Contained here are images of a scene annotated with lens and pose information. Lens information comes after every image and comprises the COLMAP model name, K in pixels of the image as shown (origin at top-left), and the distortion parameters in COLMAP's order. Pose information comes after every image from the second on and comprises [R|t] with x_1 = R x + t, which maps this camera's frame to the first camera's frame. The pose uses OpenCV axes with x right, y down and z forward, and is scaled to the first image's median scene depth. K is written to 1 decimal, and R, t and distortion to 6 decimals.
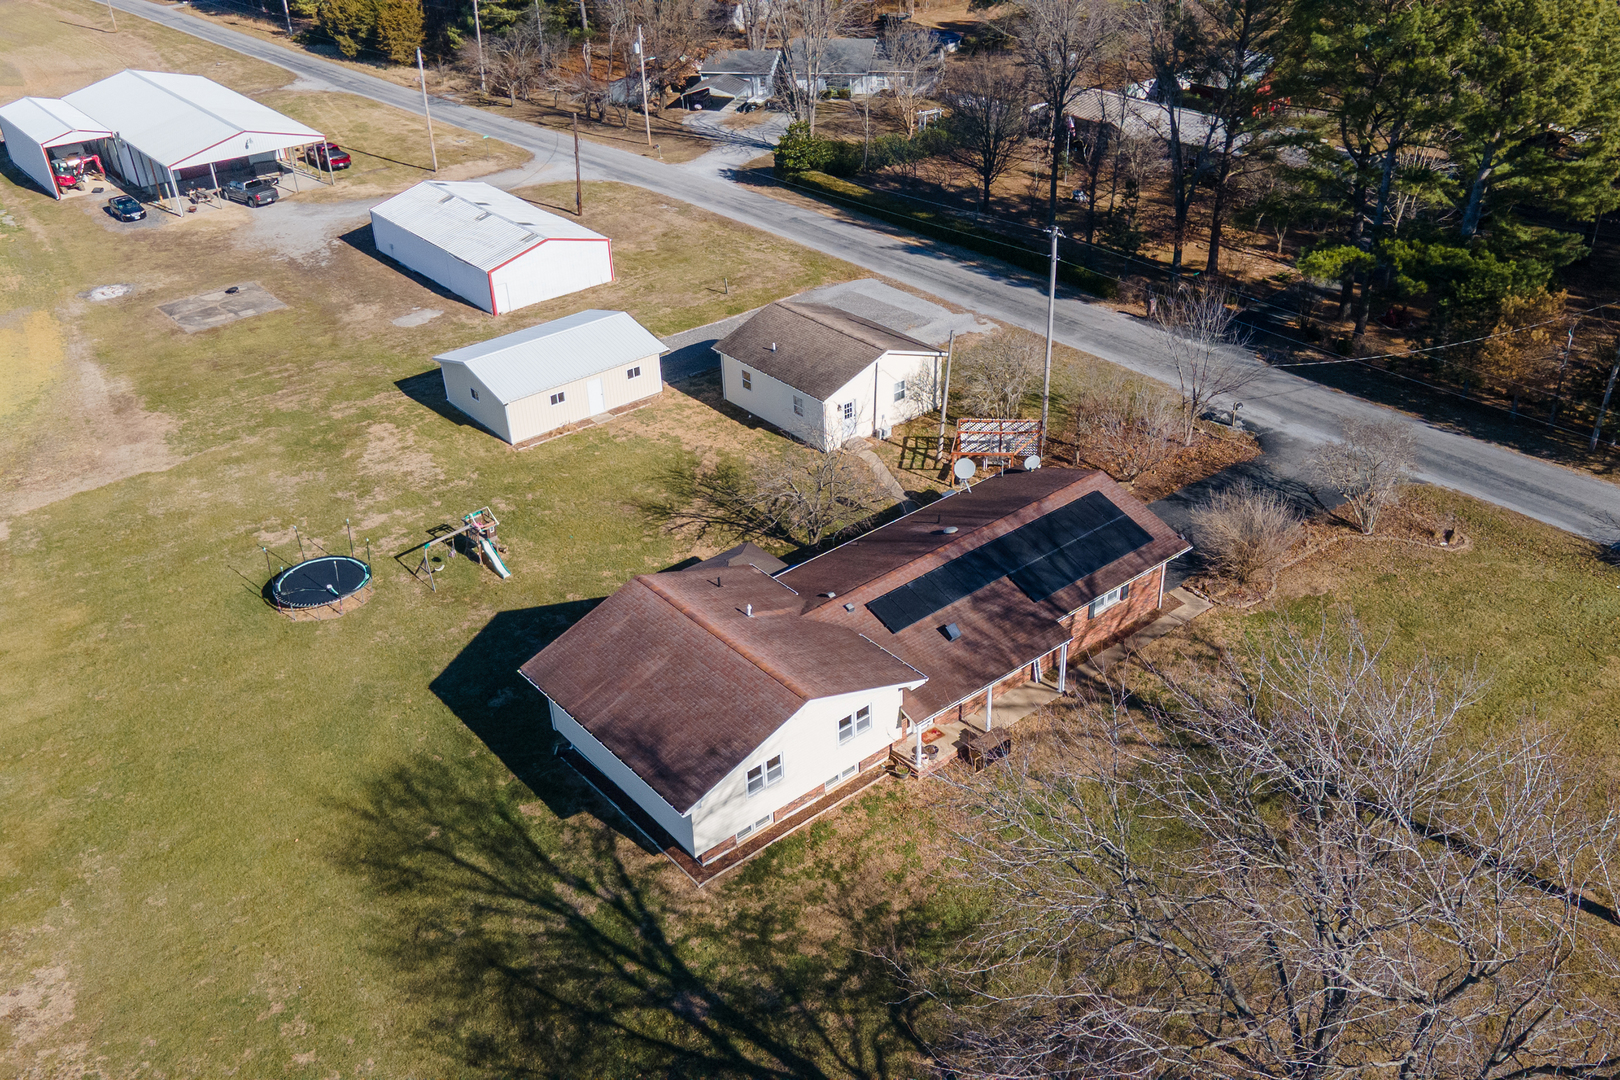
lens RADIAL K [[1395.4, 0, 776.3], [0, 1395.4, 539.1], [0, 0, 1]] dist [-0.004892, 0.078315]
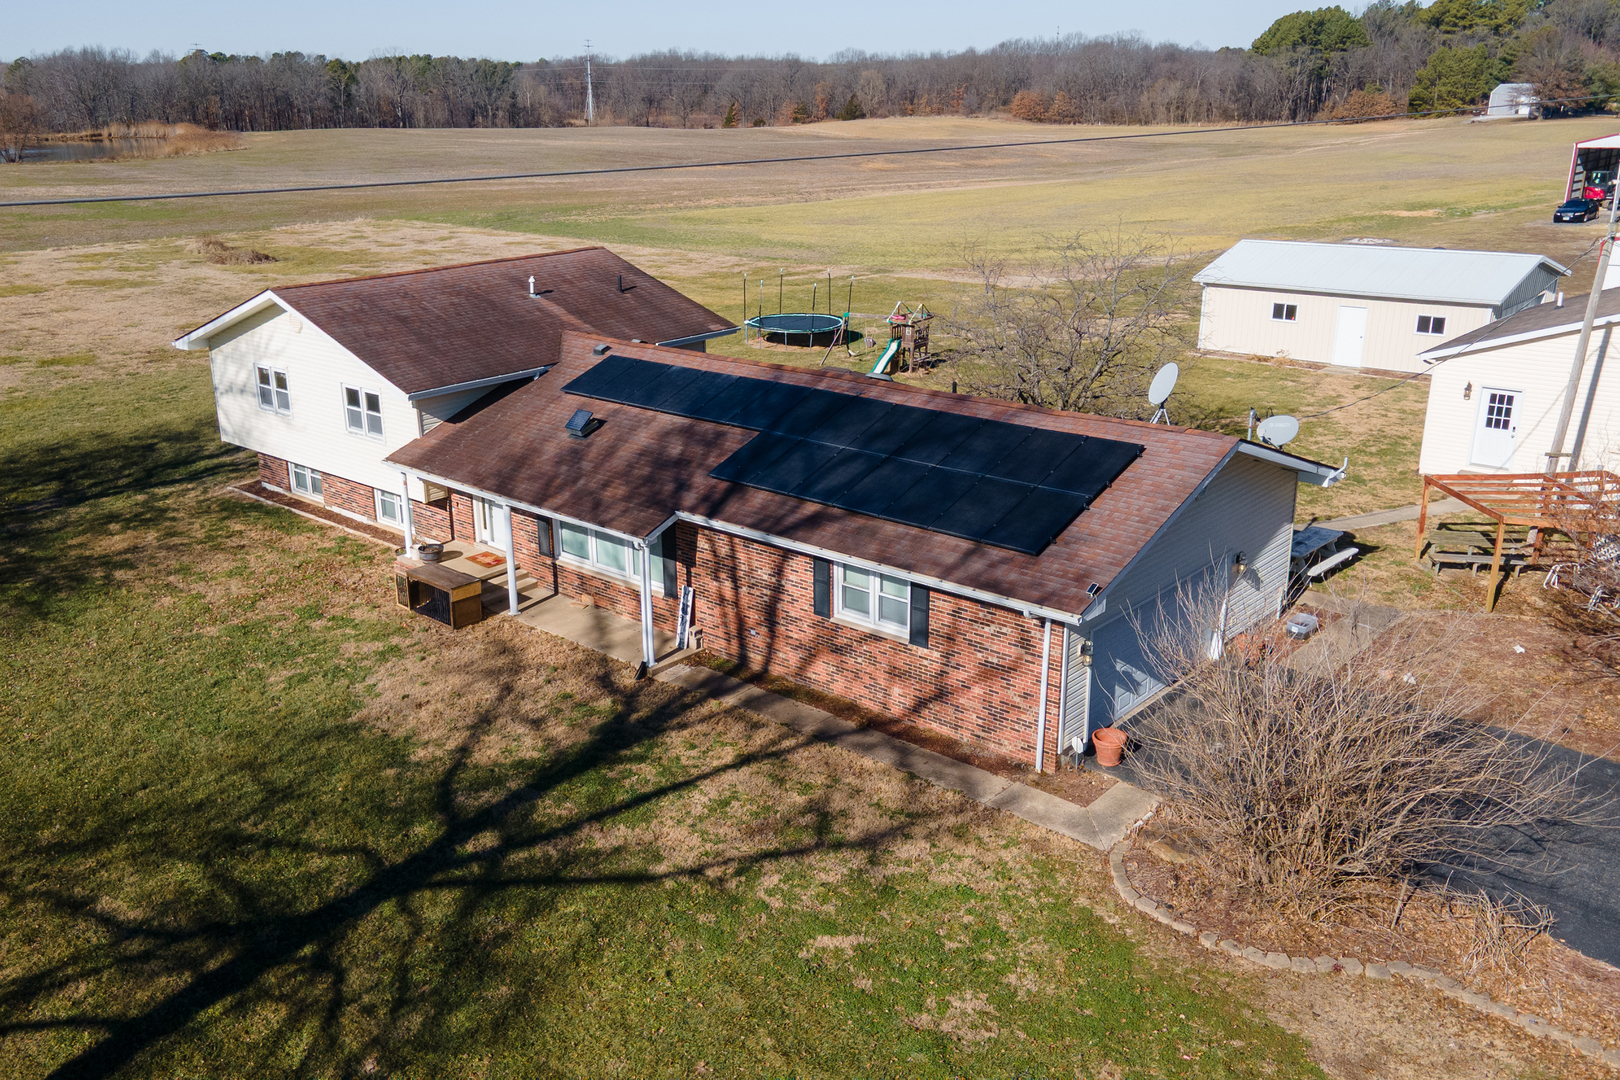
lens RADIAL K [[1395.4, 0, 776.3], [0, 1395.4, 539.1], [0, 0, 1]] dist [-0.004892, 0.078315]
pose [[0.148042, 0.335118, -0.930473, 0.456805], [-0.487130, 0.843503, 0.226291, -0.040338], [0.860690, 0.419761, 0.288119, 0.629449]]
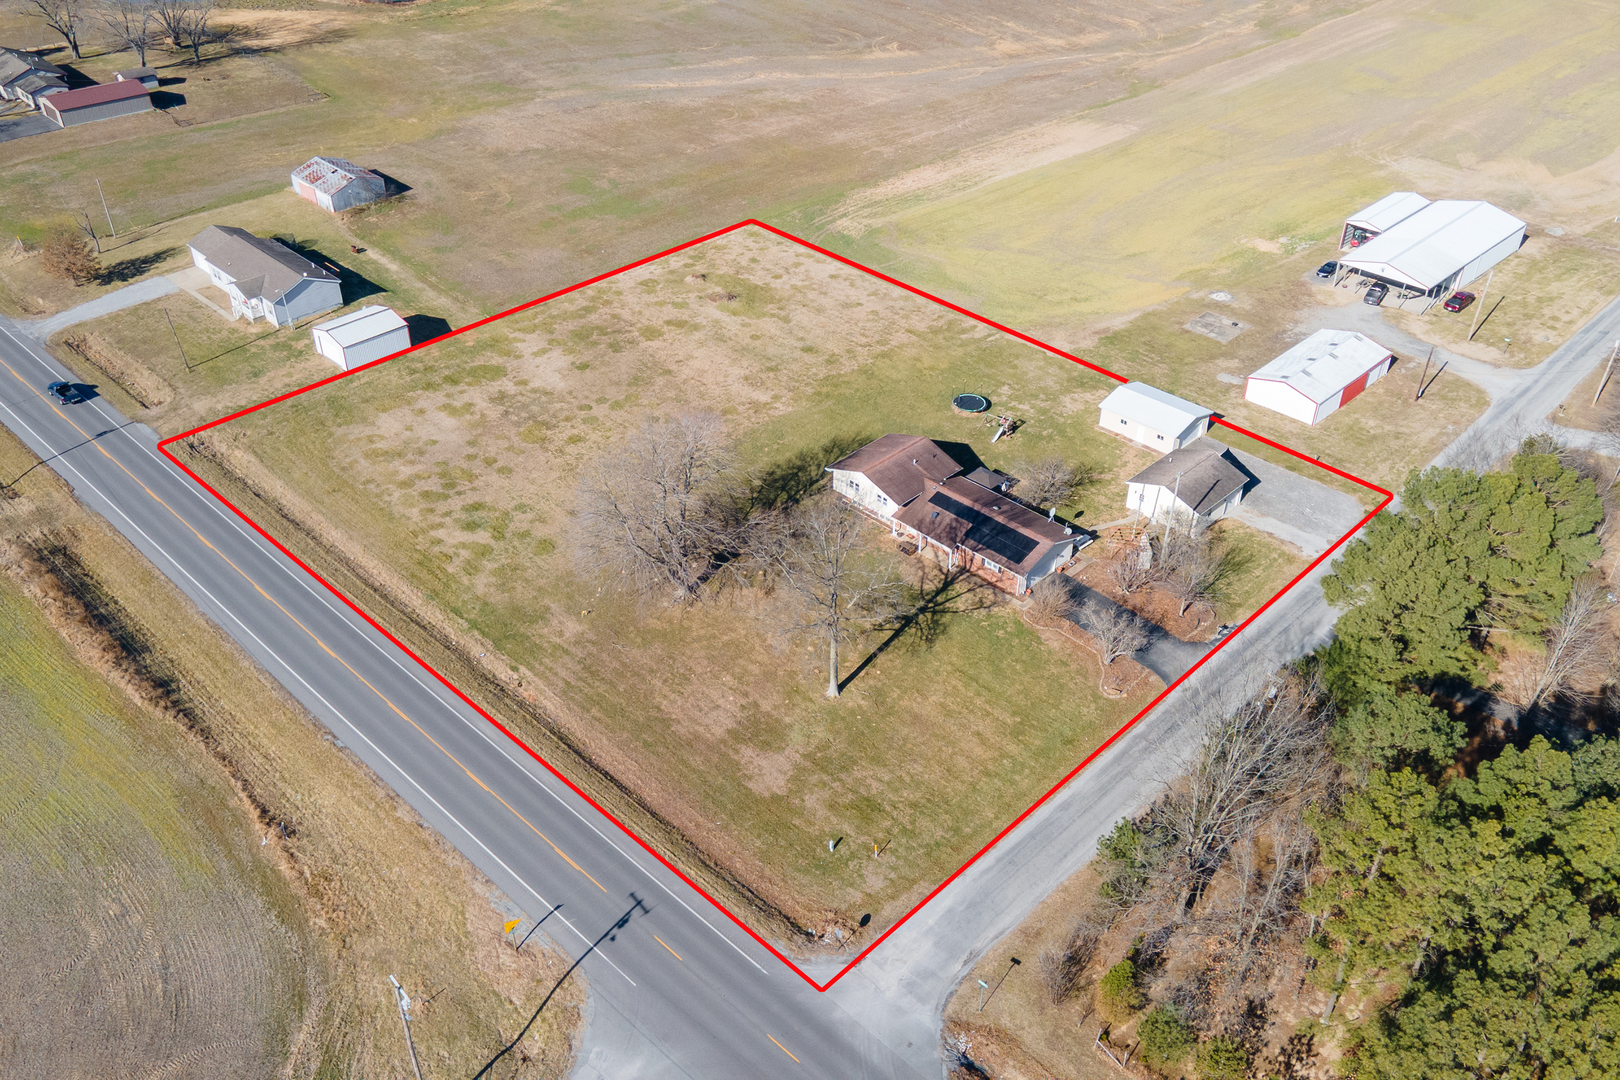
lens RADIAL K [[1366.3, 0, 810.0], [0, 1366.3, 540.0], [0, 0, 1]] dist [0.030127, 0.014167]
pose [[0.103339, 0.601822, -0.791916, 1.538179], [-0.503545, 0.718266, 0.480142, -0.724689], [0.857767, 0.349148, 0.377269, -0.138480]]
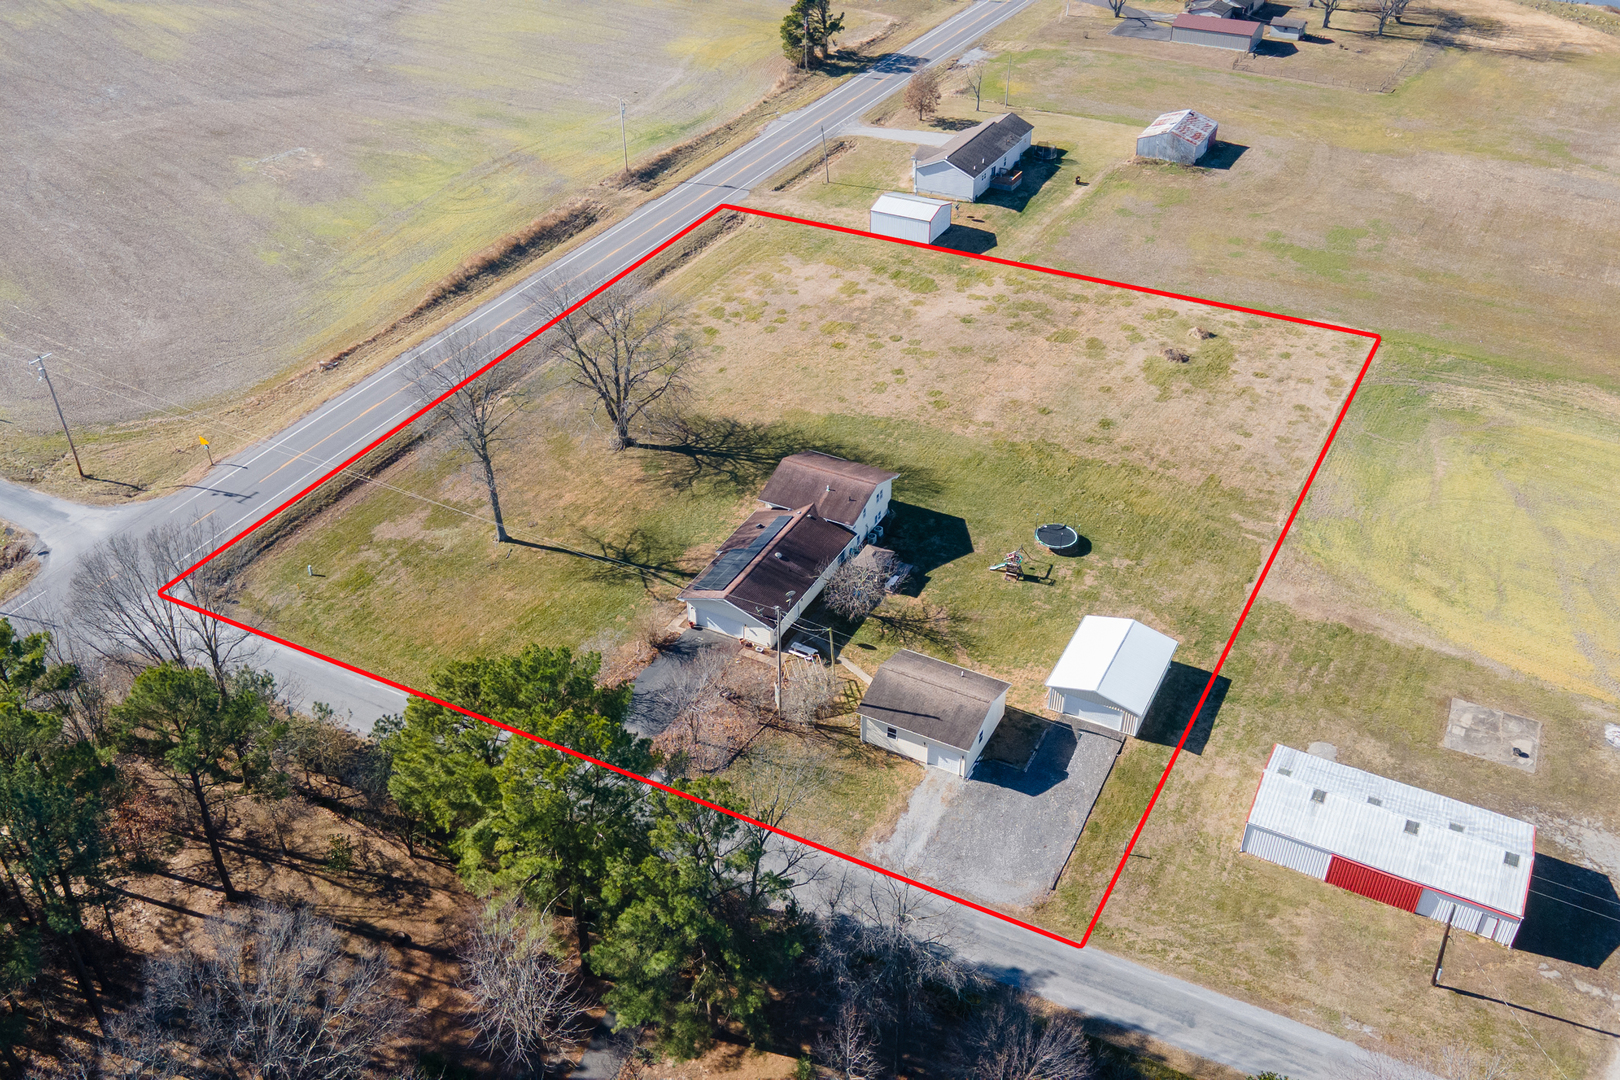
lens RADIAL K [[1395.4, 0, 776.3], [0, 1395.4, 539.1], [0, 0, 1]] dist [-0.004892, 0.078315]
pose [[-0.920155, 0.249367, -0.301878, 0.586947], [-0.170487, 0.438898, 0.882214, -1.450480], [0.352489, 0.863240, -0.361341, 1.318471]]
